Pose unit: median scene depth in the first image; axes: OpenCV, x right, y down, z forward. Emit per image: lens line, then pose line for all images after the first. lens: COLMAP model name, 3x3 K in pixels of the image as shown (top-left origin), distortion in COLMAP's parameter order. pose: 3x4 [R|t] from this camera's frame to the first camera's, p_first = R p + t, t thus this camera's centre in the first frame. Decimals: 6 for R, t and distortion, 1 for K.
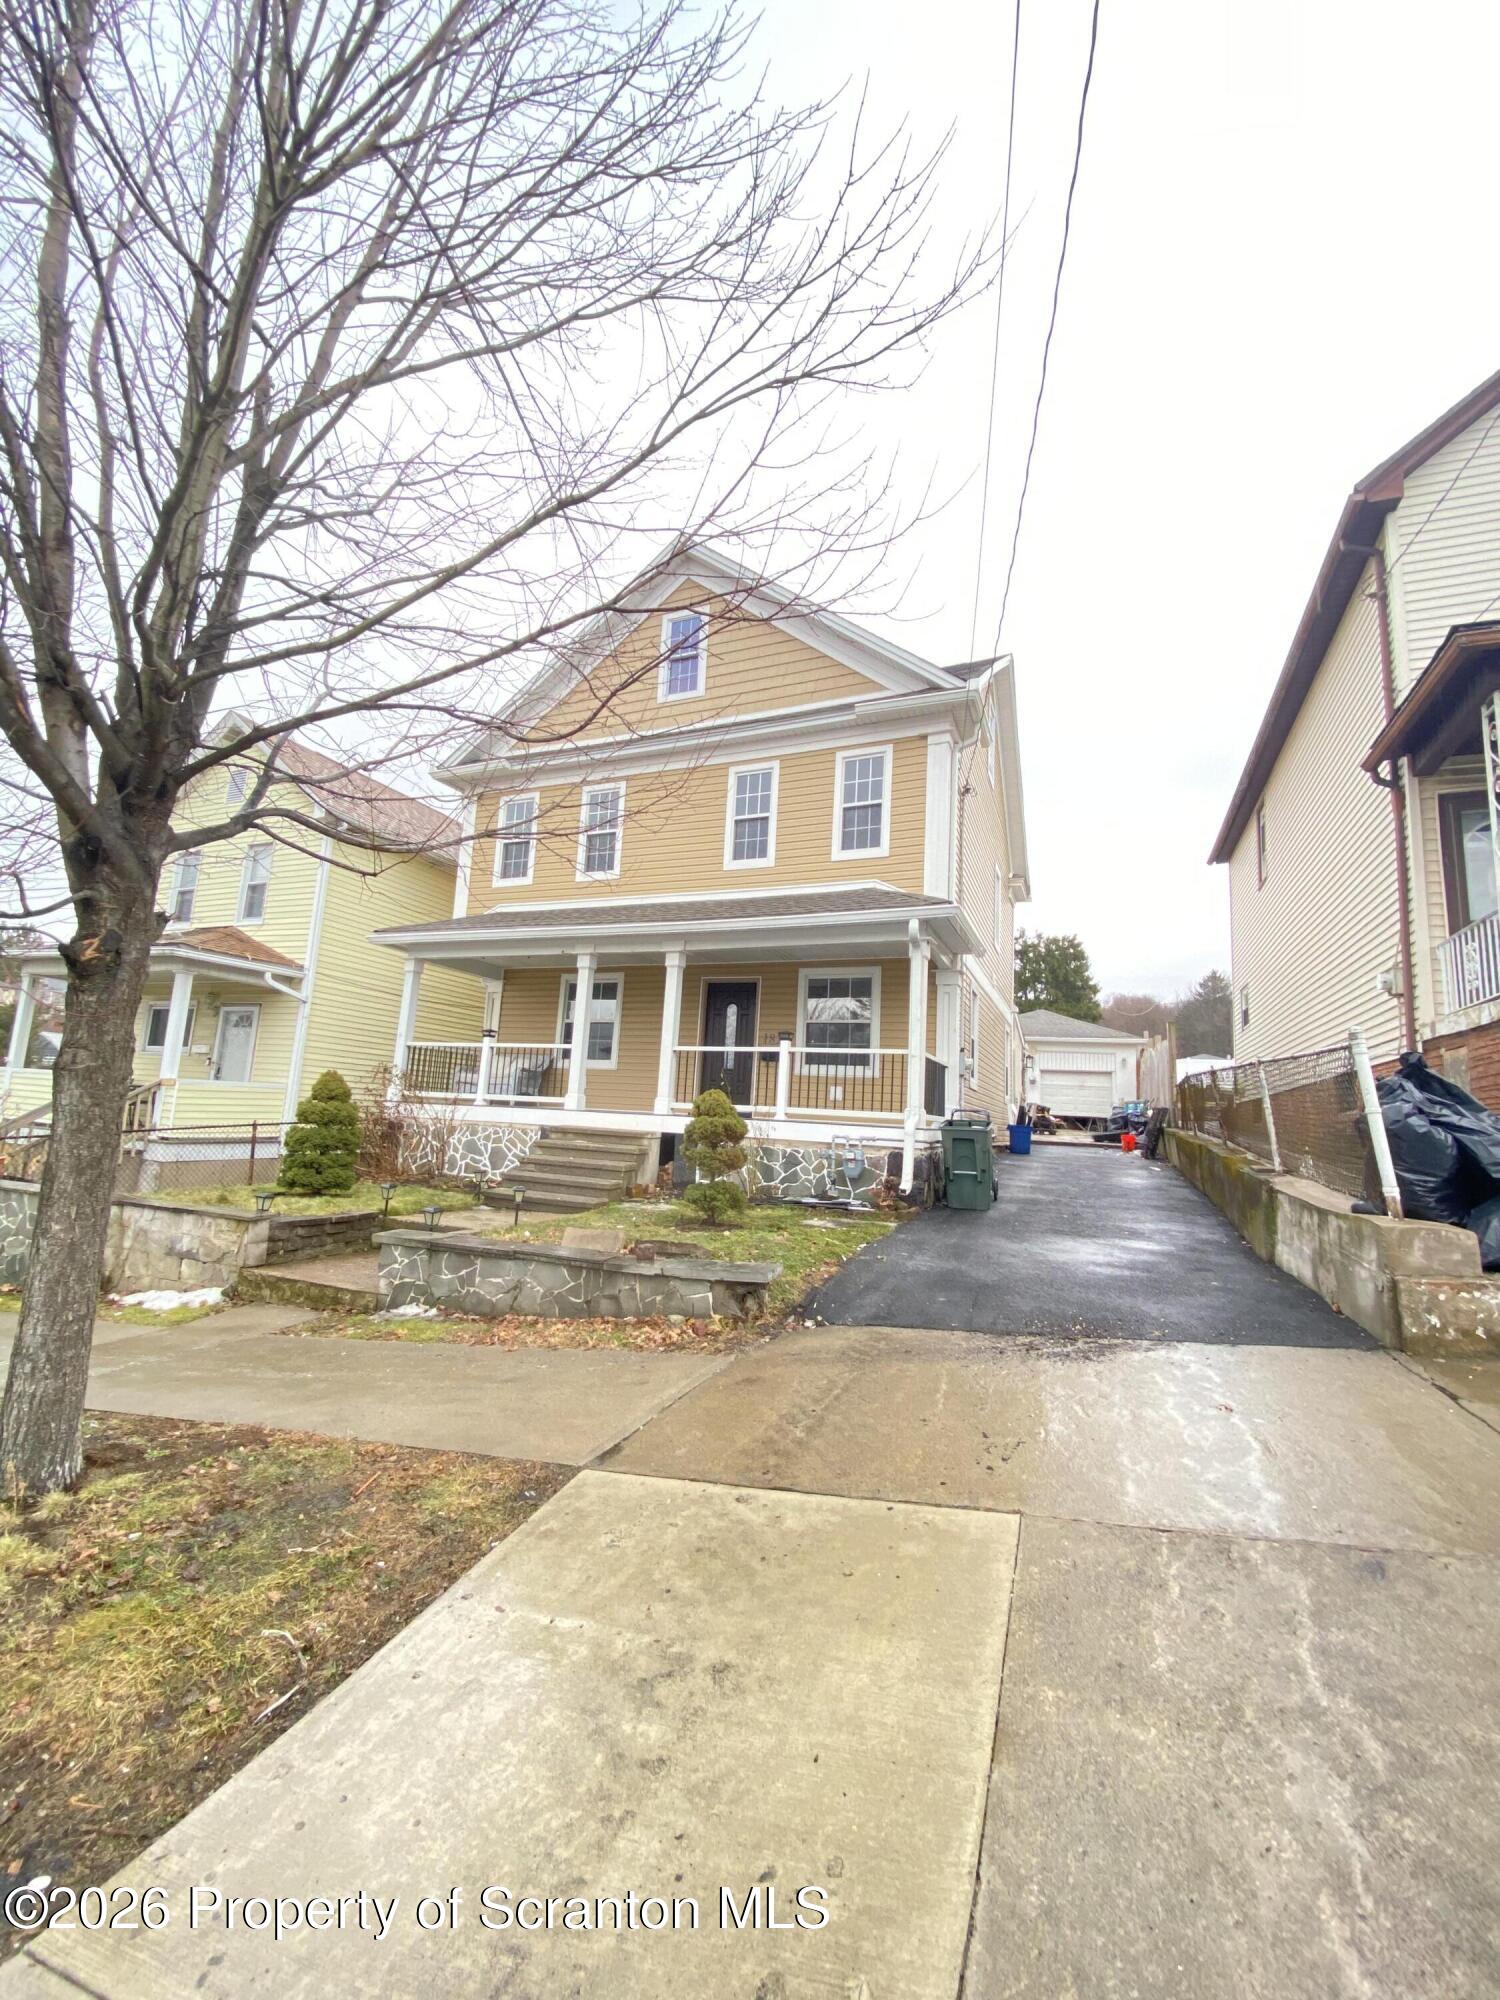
lens RADIAL K [[812.8, 0, 736.8], [0, 812.8, 984.8], [0, 0, 1]] dist [0.004917, -0.013600]
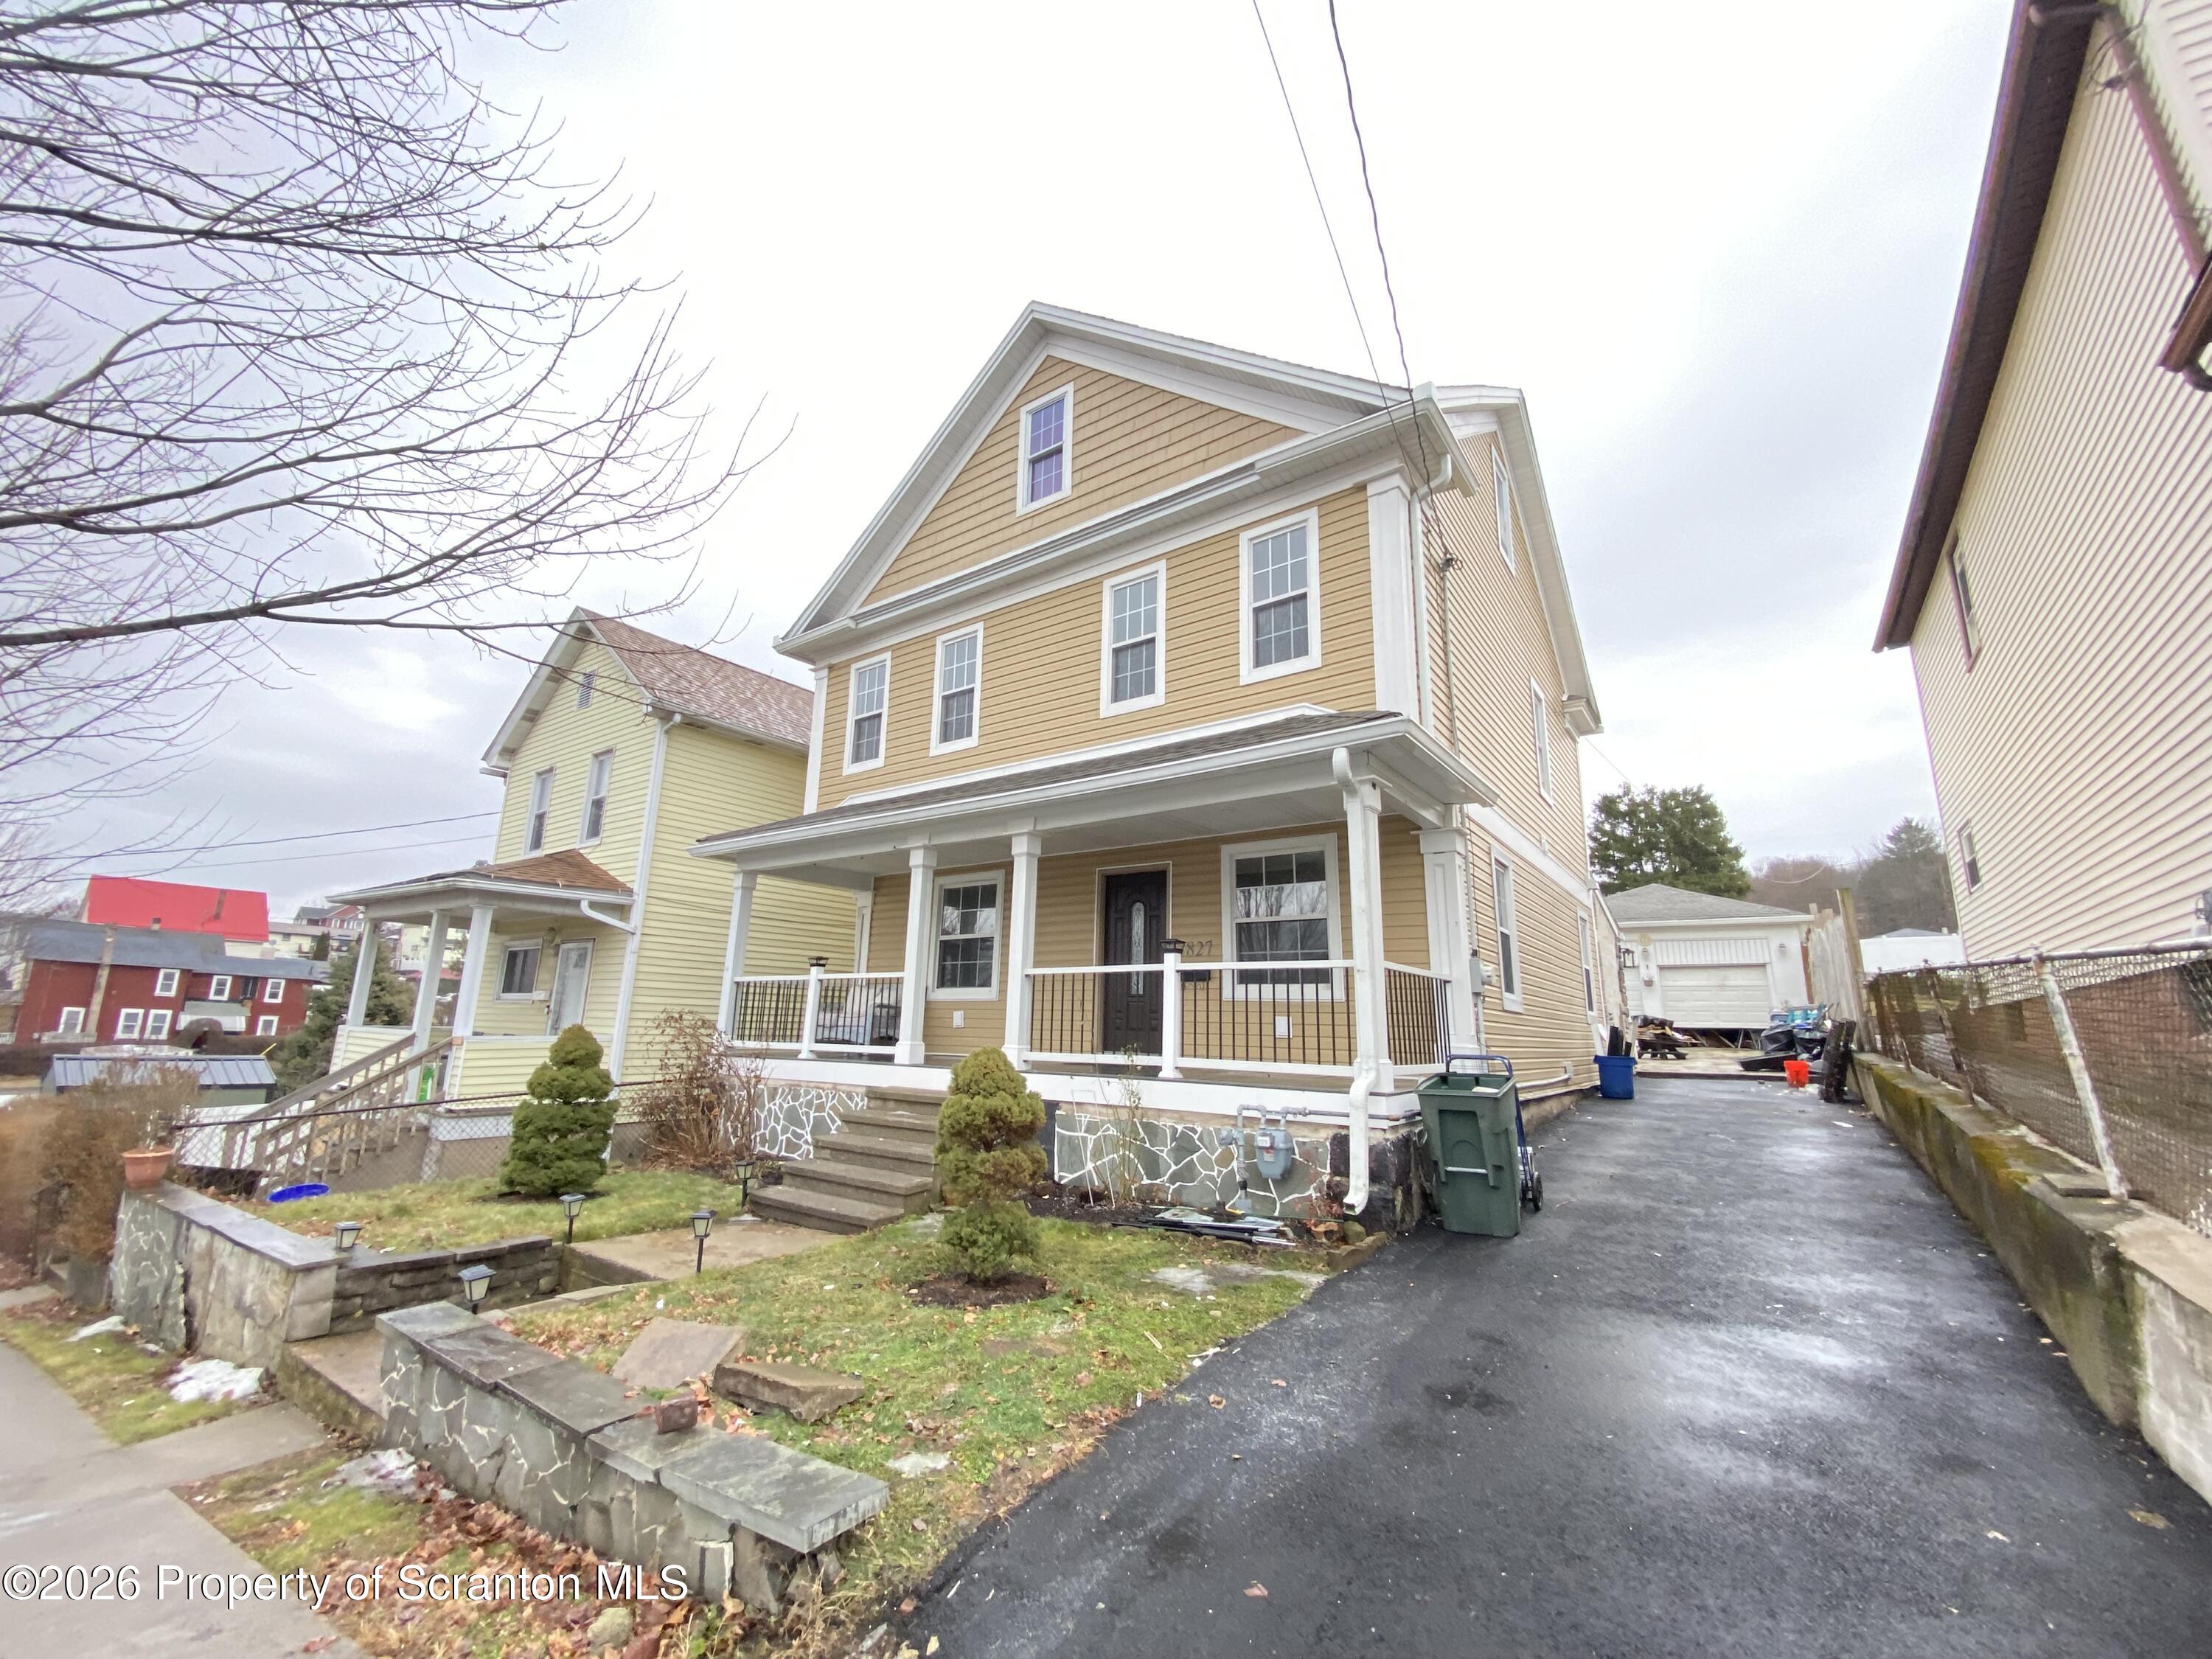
lens RADIAL K [[899.0, 0, 1092.8], [0, 899.0, 817.6], [0, 0, 1]] dist [0.004917, -0.013600]
pose [[0.975488, -0.082142, -0.204147, 0.132592], [0.066422, 0.994358, -0.082708, 0.012272], [0.209789, 0.067121, 0.975440, 0.228767]]
